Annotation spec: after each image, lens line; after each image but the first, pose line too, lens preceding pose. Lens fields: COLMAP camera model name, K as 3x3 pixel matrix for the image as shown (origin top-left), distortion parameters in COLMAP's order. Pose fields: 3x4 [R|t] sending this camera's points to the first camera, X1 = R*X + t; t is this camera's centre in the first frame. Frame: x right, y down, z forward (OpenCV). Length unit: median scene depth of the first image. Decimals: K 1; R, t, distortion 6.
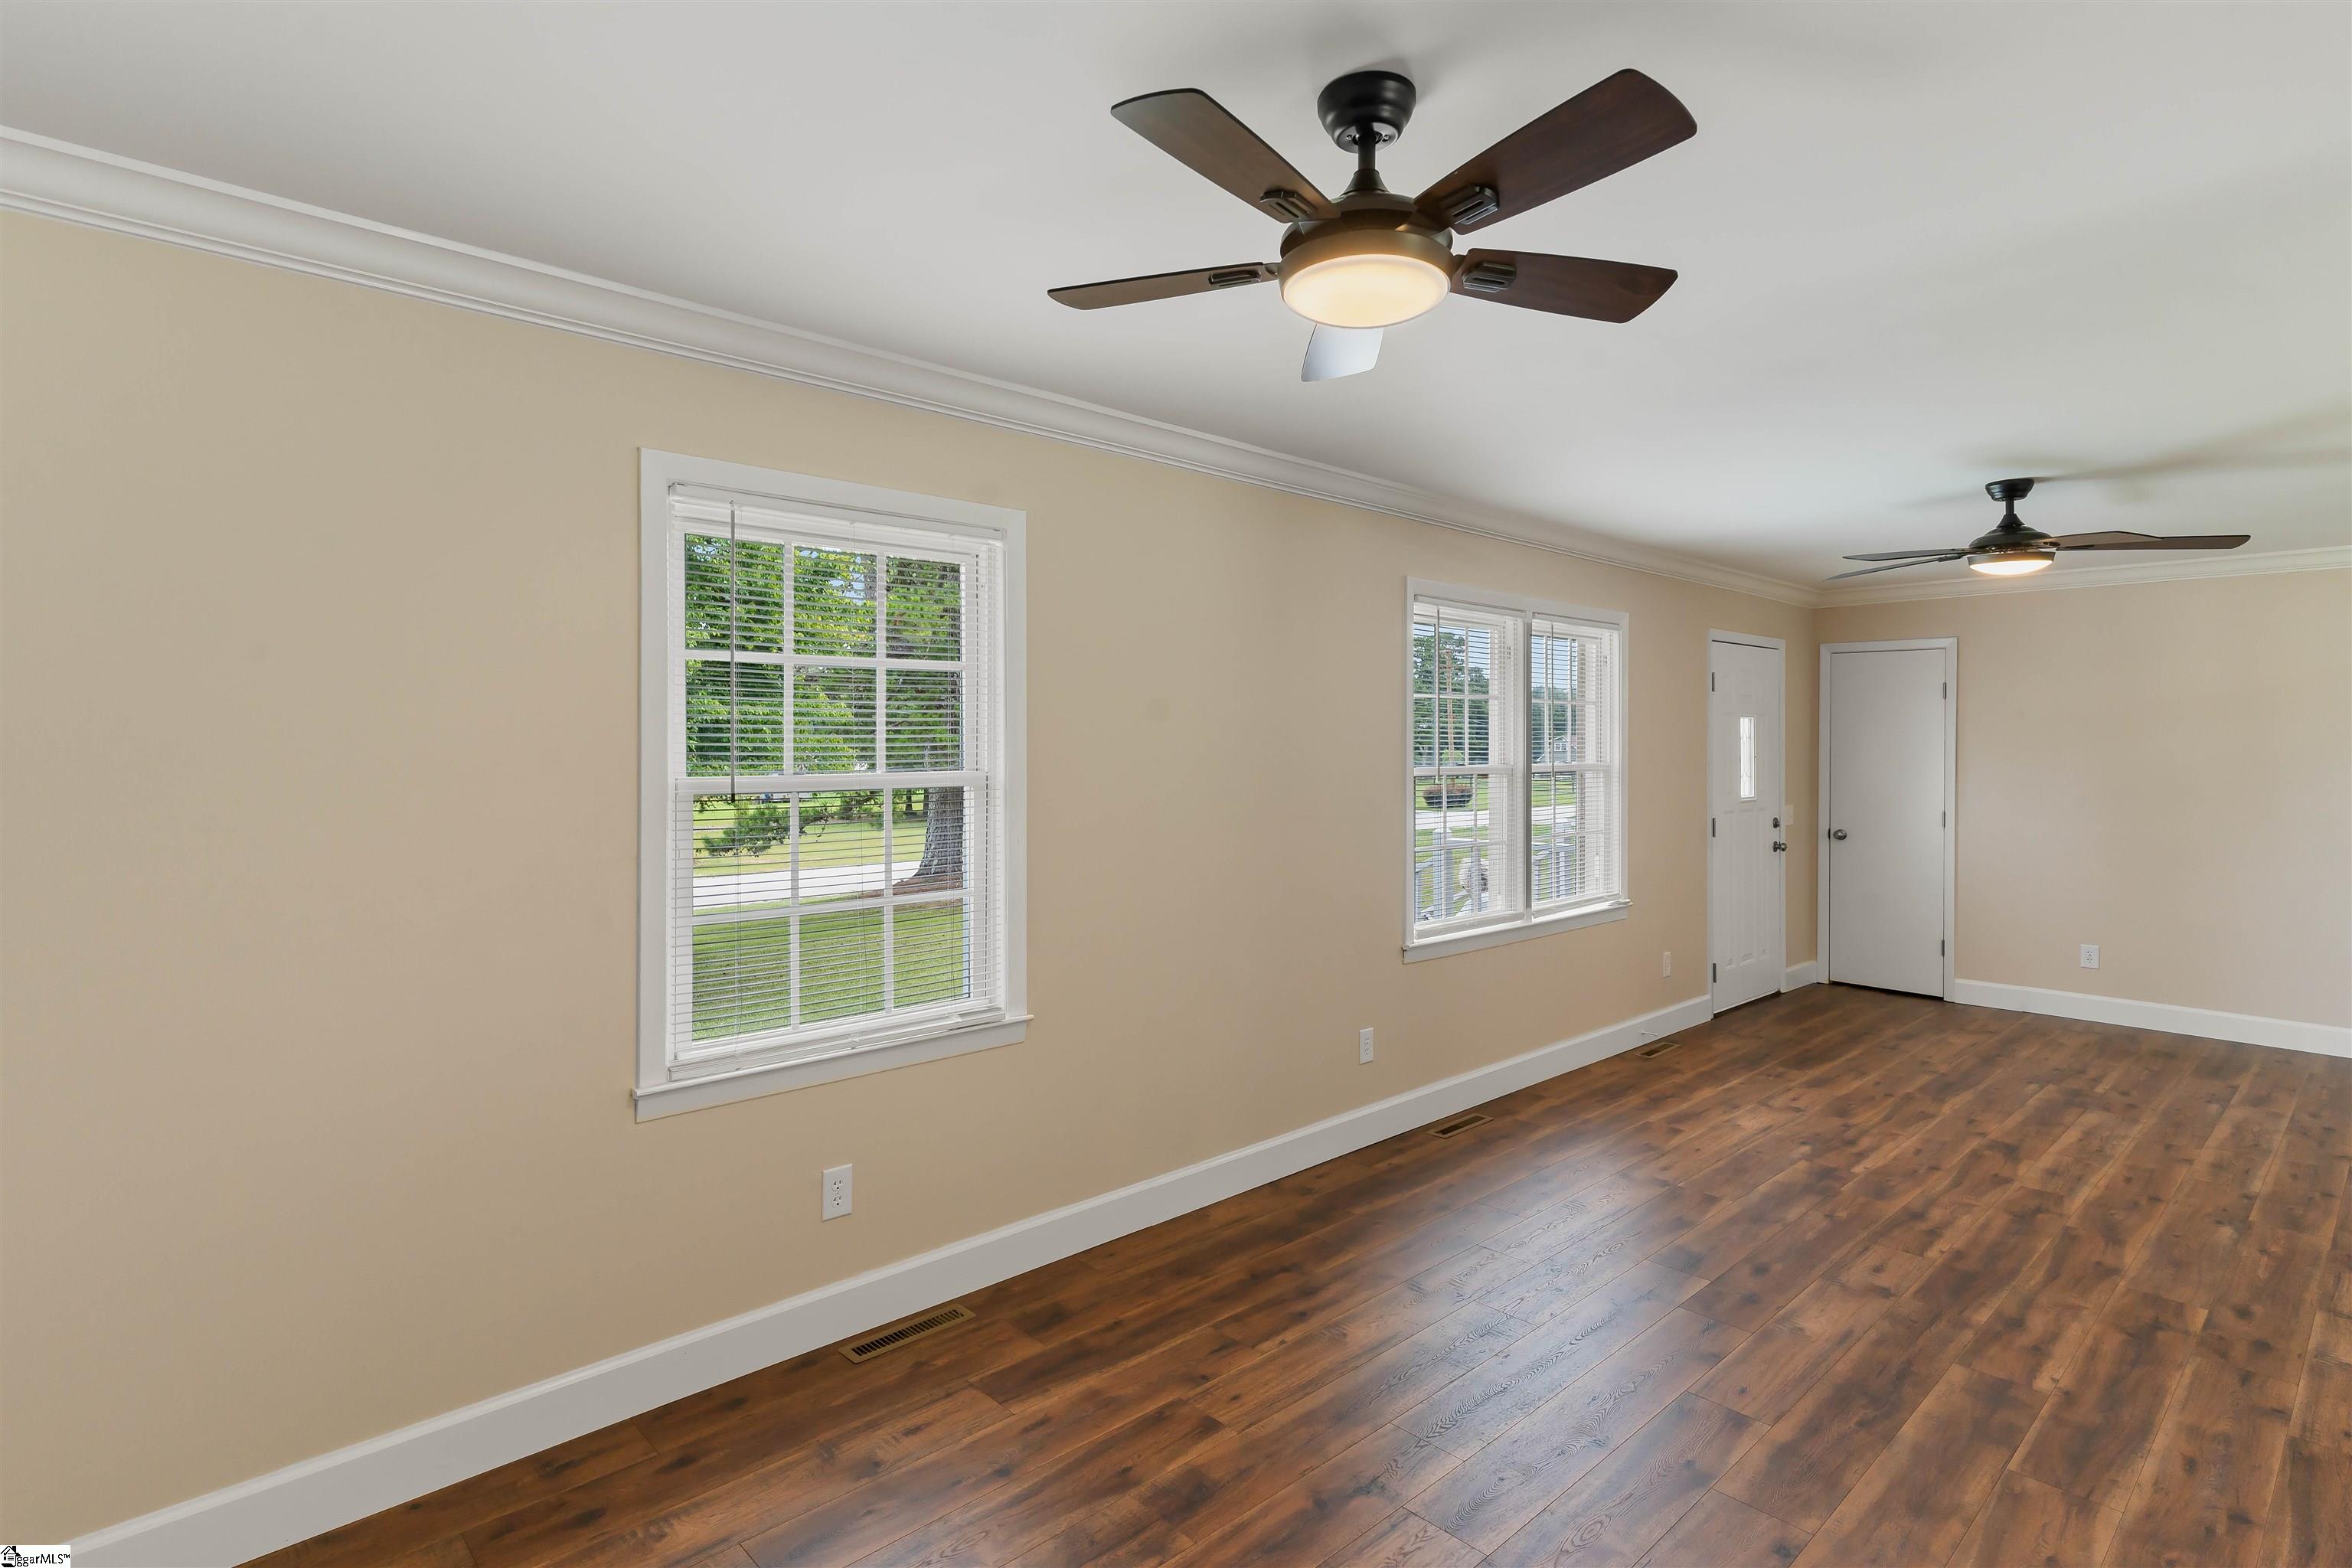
lens RADIAL K [[1180.8, 0, 1188.3], [0, 1180.8, 762.6], [0, 0, 1]] dist [-0.002799, 0.001810]
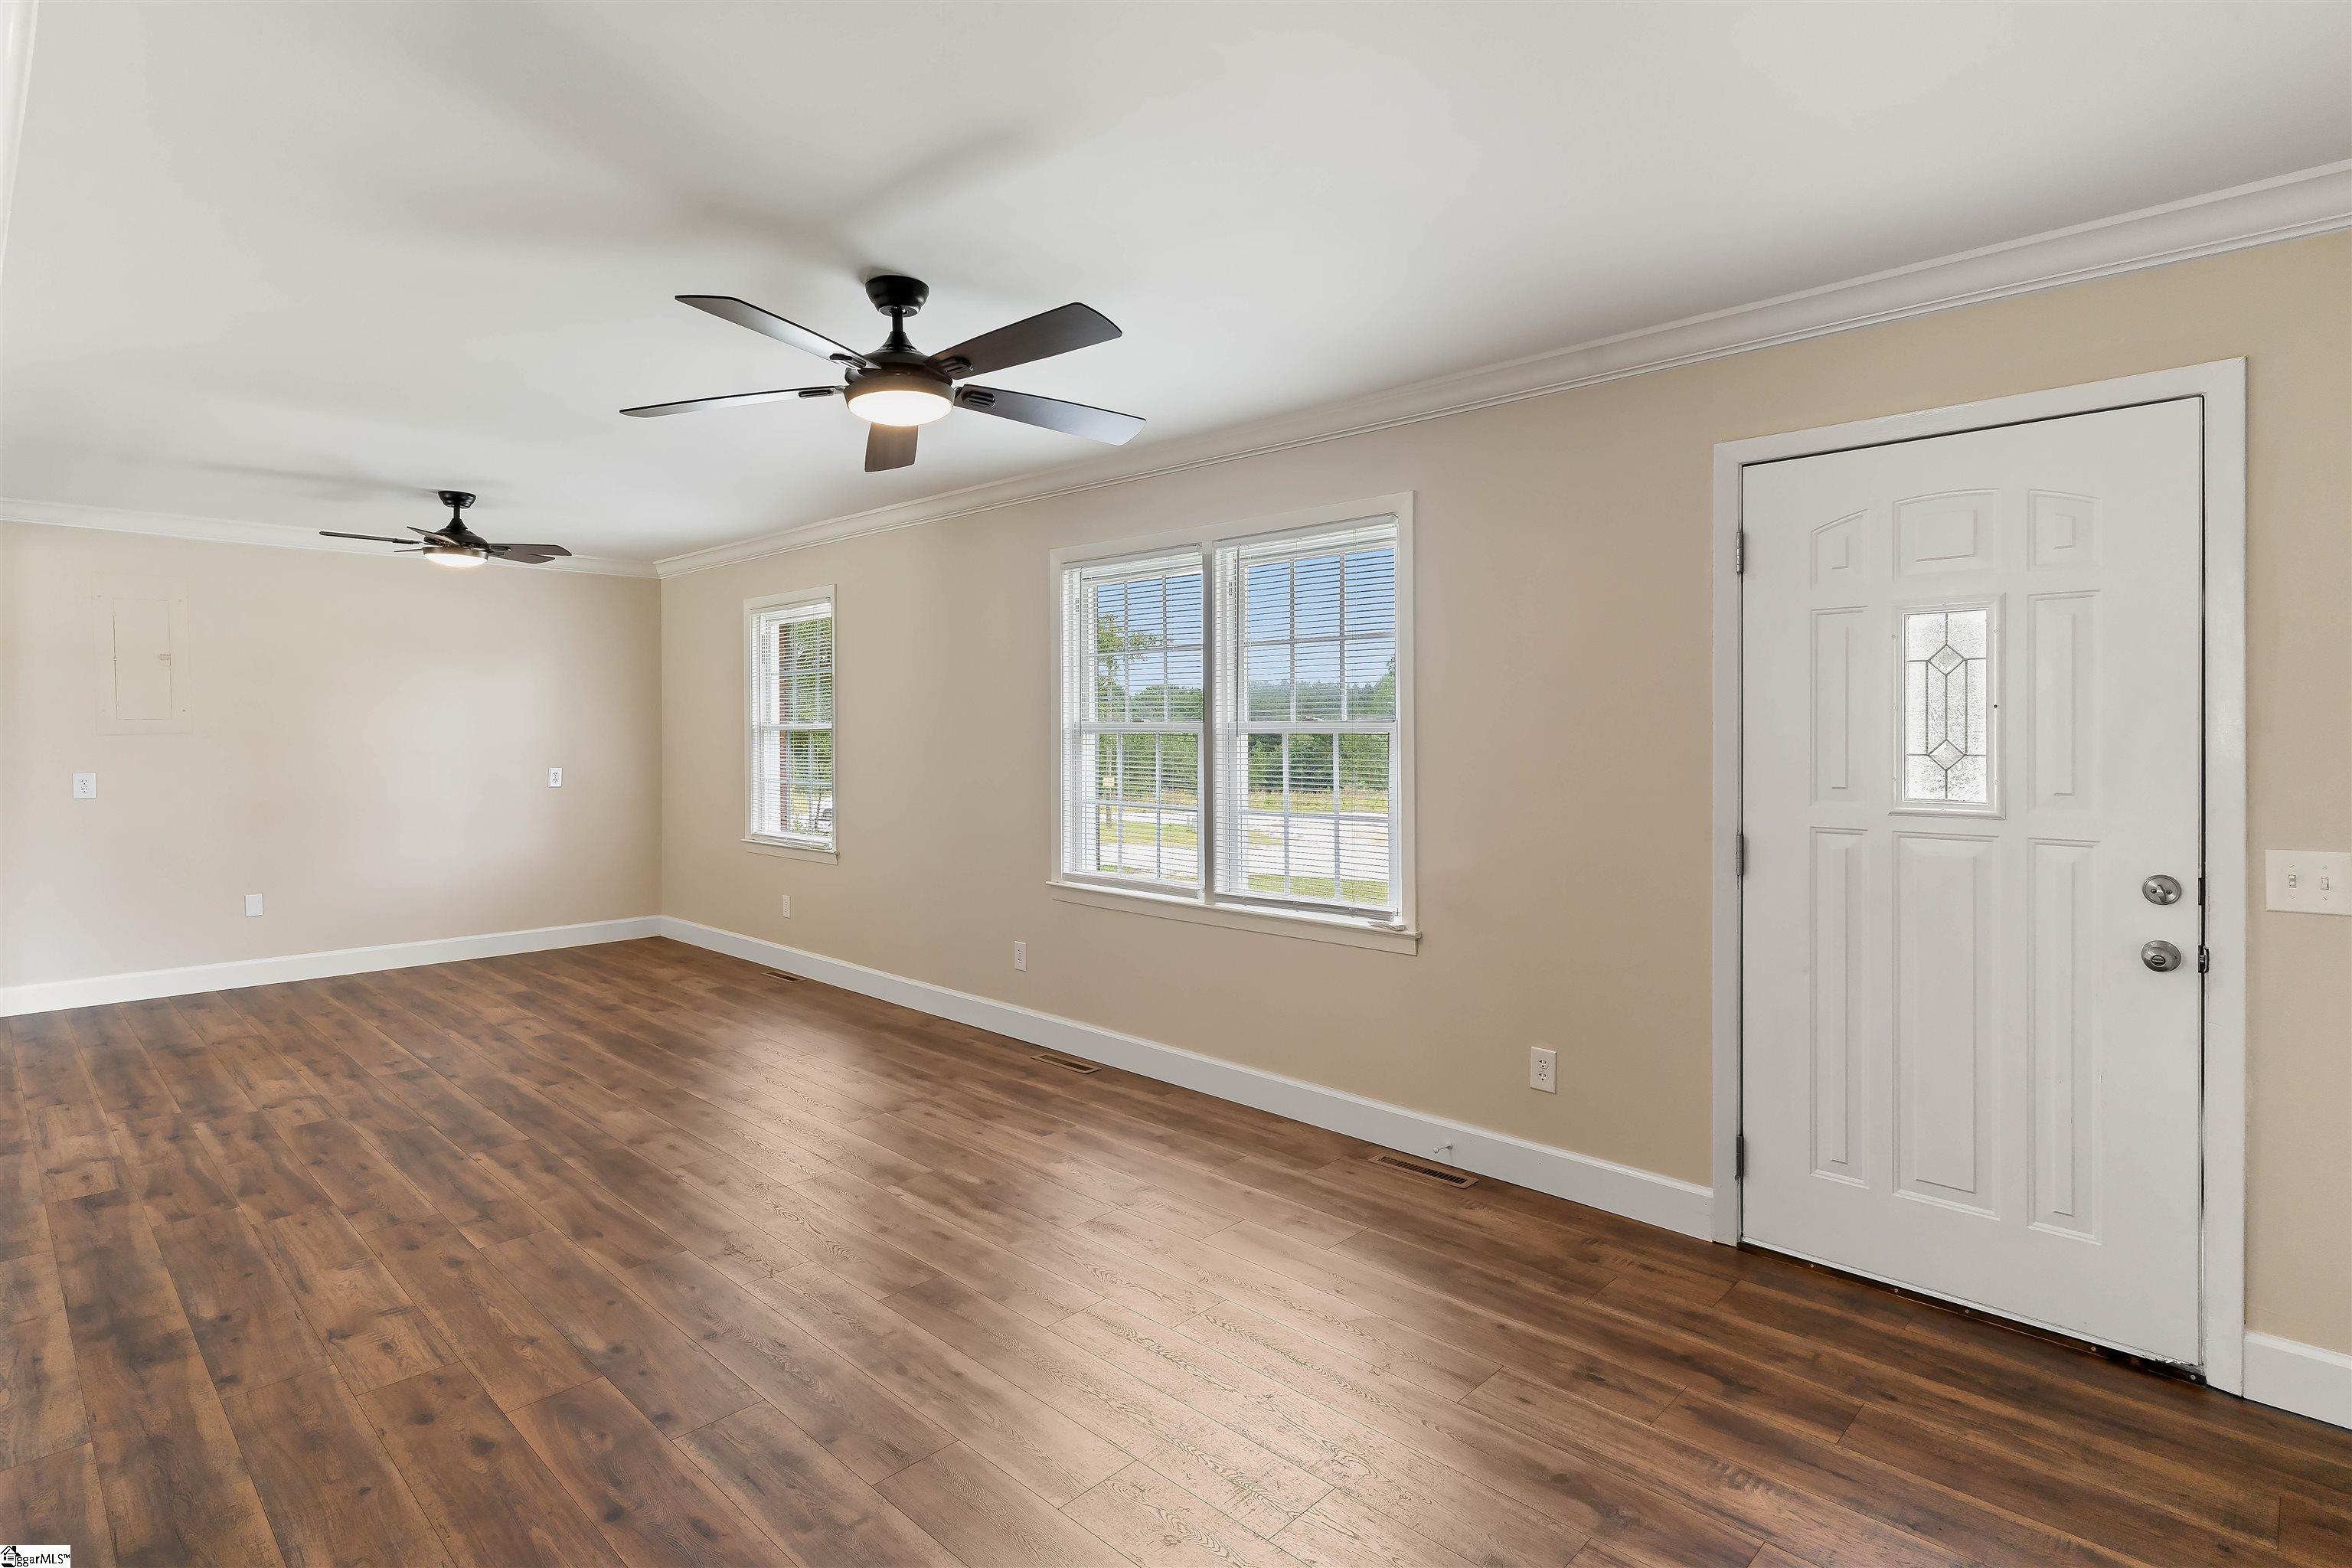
lens RADIAL K [[1180.8, 0, 1176.3], [0, 1180.8, 767.3], [0, 0, 1]] dist [-0.002799, 0.001810]
pose [[0.051155, 0.027324, -0.998317, 1.836871], [-0.017660, 0.999494, 0.026451, 0.021975], [0.998535, 0.016277, 0.051611, 1.498297]]
